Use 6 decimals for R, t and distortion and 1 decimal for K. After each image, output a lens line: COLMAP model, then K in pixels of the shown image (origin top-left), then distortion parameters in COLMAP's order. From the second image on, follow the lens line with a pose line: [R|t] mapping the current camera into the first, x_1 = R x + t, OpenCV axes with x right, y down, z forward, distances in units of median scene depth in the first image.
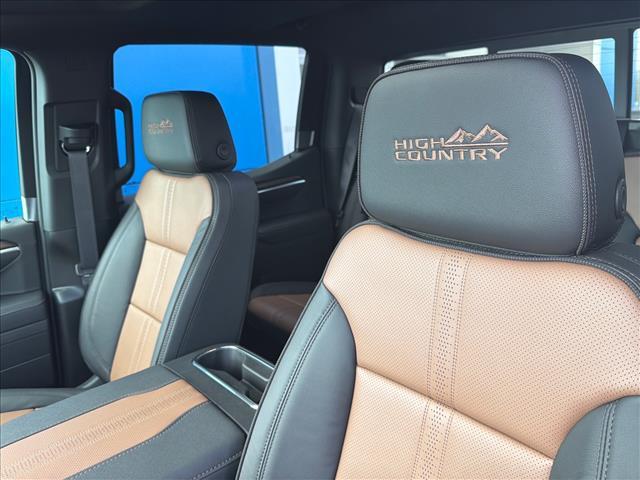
lens RADIAL K [[534.3, 0, 320.0], [0, 534.3, 240.0], [0, 0, 1]] dist [0.023141, -0.015924]
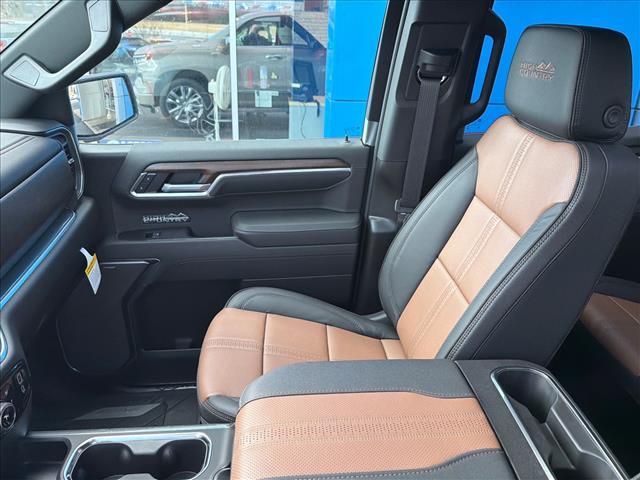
lens RADIAL K [[534.3, 0, 320.0], [0, 534.3, 240.0], [0, 0, 1]] dist [0.023141, -0.015924]
pose [[0.814516, 0.313459, -0.488167, -0.083194], [-0.229068, 0.946862, 0.225789, -0.071174], [0.533003, -0.072085, 0.843037, 0.127602]]
